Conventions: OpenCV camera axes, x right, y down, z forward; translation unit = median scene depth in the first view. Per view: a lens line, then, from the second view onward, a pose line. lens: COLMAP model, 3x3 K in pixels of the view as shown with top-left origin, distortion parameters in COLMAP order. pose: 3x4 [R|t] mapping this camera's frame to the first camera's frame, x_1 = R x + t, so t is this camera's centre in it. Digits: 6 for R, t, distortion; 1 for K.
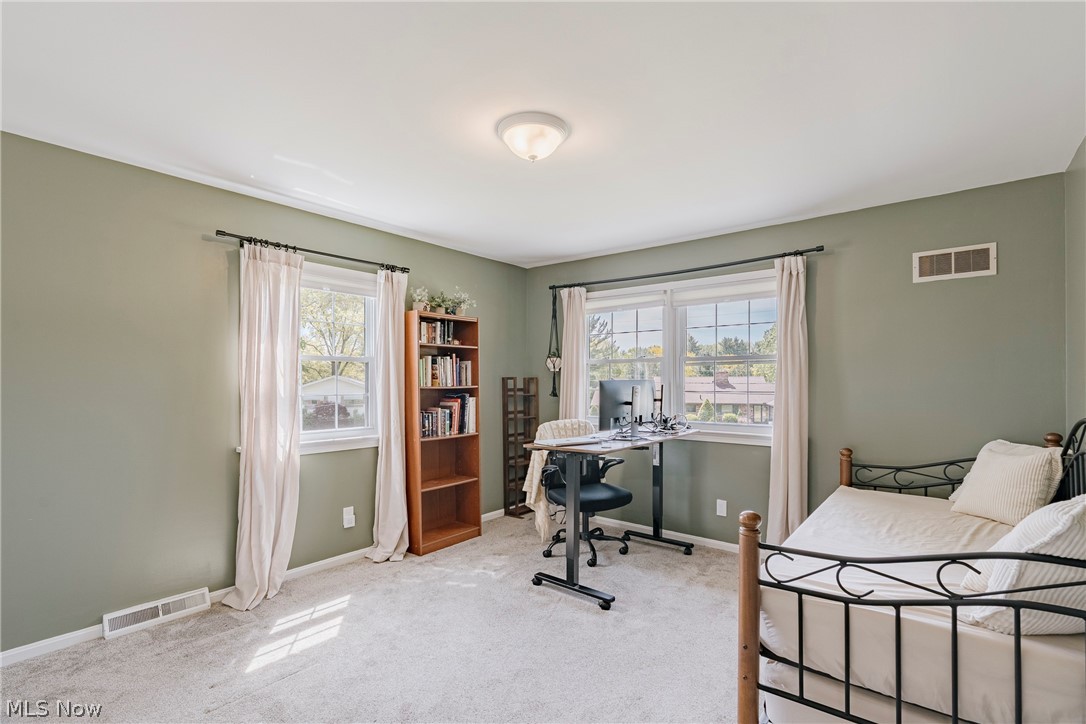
lens RADIAL K [[496.8, 0, 549.6], [0, 496.8, 365.7], [0, 0, 1]] dist [-0.001791, 0.000546]
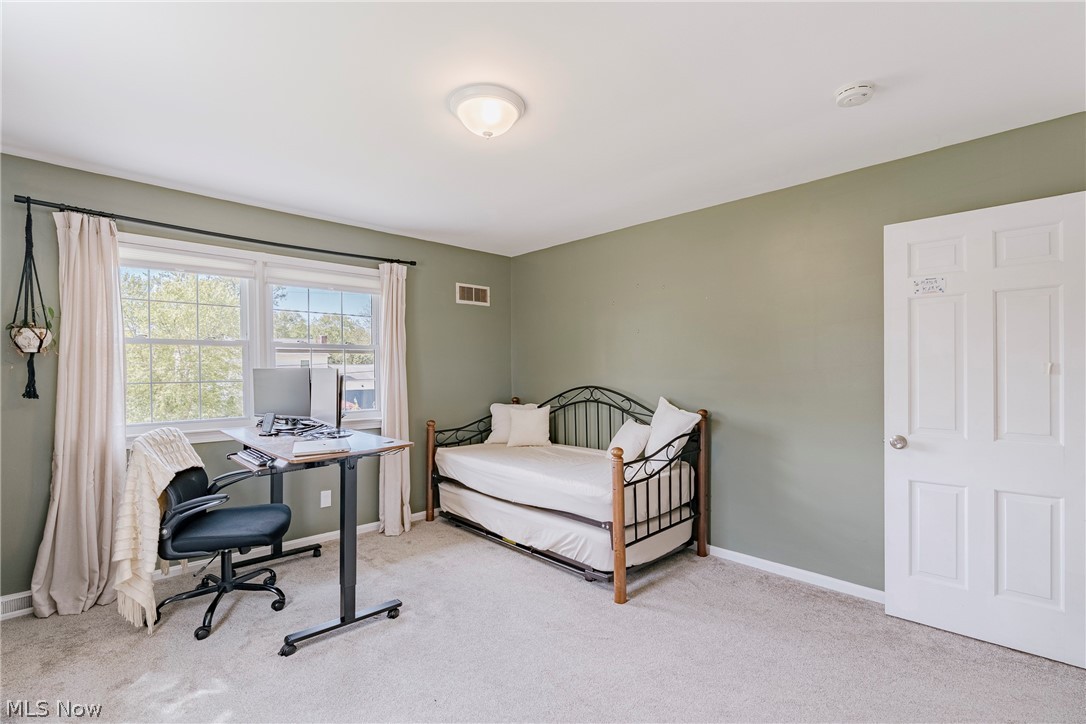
lens RADIAL K [[489.8, 0, 539.0], [0, 489.8, 358.4], [0, 0, 1]] dist [-0.001622, -0.000063]
pose [[0.146784, 0.020774, 0.988950, -0.692863], [-0.027295, 0.999484, -0.016944, 0.016749], [-0.988792, -0.024506, 0.147275, 0.560850]]
